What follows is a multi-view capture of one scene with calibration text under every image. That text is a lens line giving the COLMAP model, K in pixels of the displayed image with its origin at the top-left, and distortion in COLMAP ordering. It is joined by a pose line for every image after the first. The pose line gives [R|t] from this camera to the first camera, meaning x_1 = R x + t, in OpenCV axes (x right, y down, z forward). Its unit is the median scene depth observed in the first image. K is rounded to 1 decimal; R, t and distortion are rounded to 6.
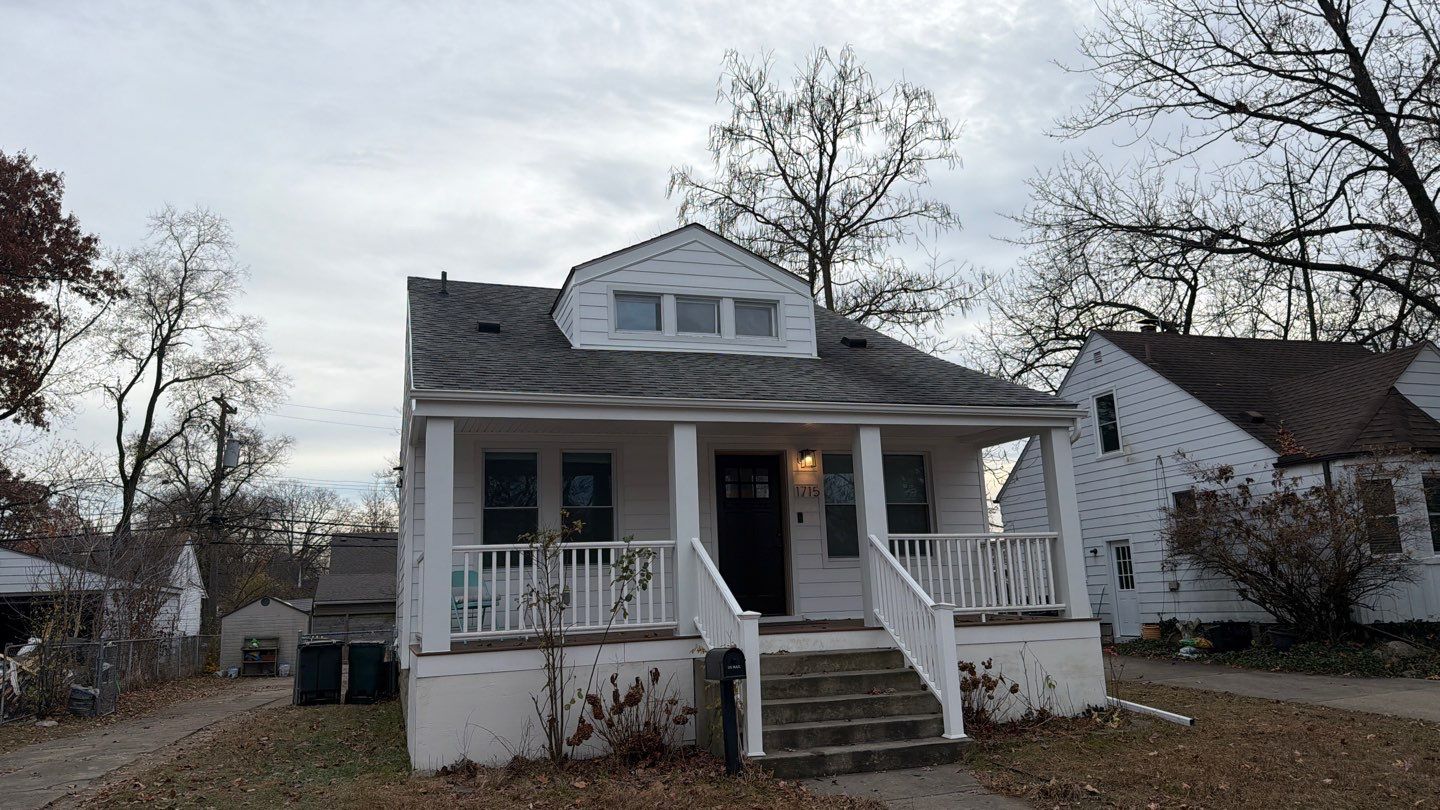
lens RADIAL K [[992.8, 0, 705.5], [0, 992.8, 407.5], [0, 0, 1]] dist [0.059677, -0.075036]
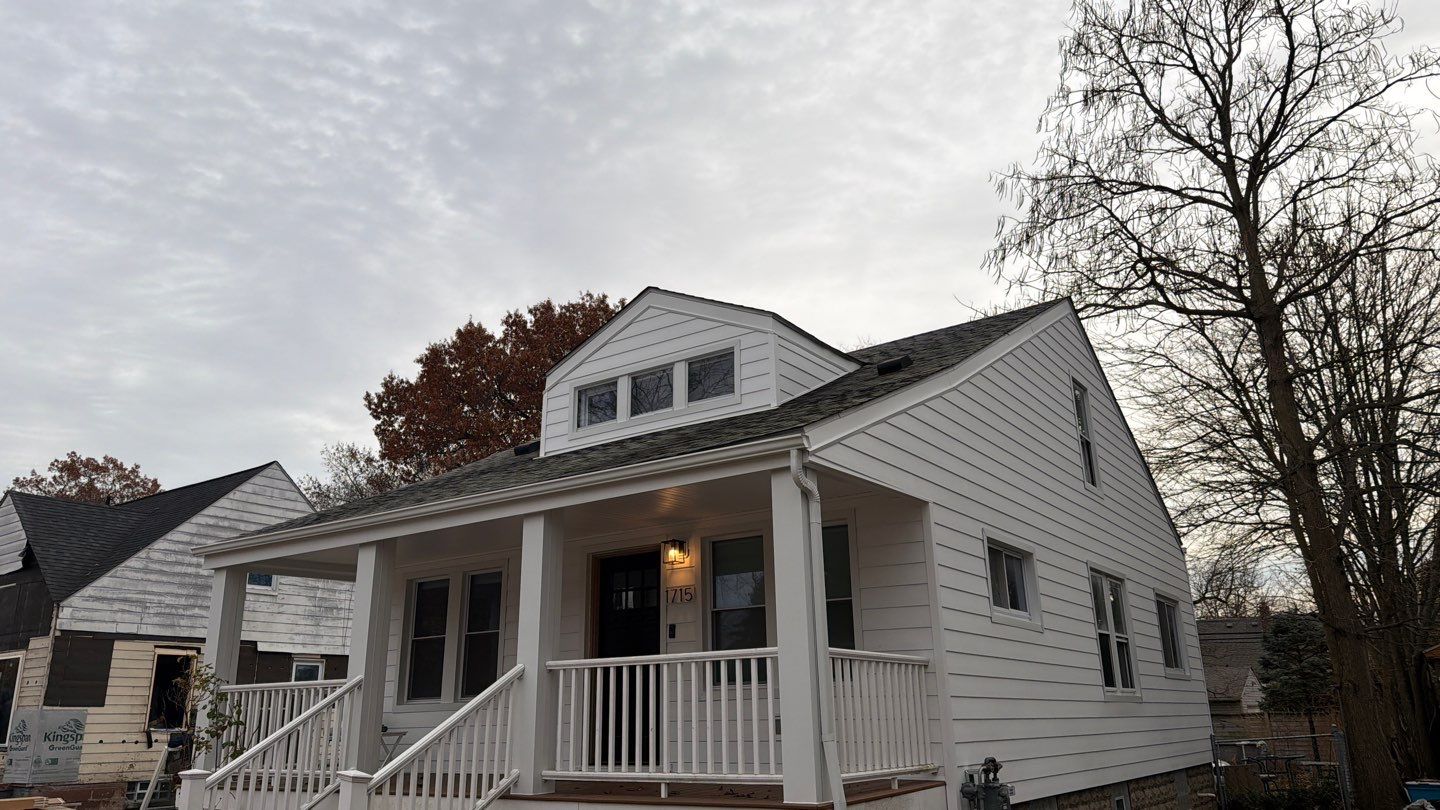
lens RADIAL K [[992.8, 0, 728.0], [0, 992.8, 409.6], [0, 0, 1]] dist [0.059677, -0.075036]
pose [[0.613163, -0.208544, -0.761932, 0.721075], [0.144581, 0.977858, -0.151293, 0.064939], [0.776613, -0.017394, 0.629738, 0.543988]]
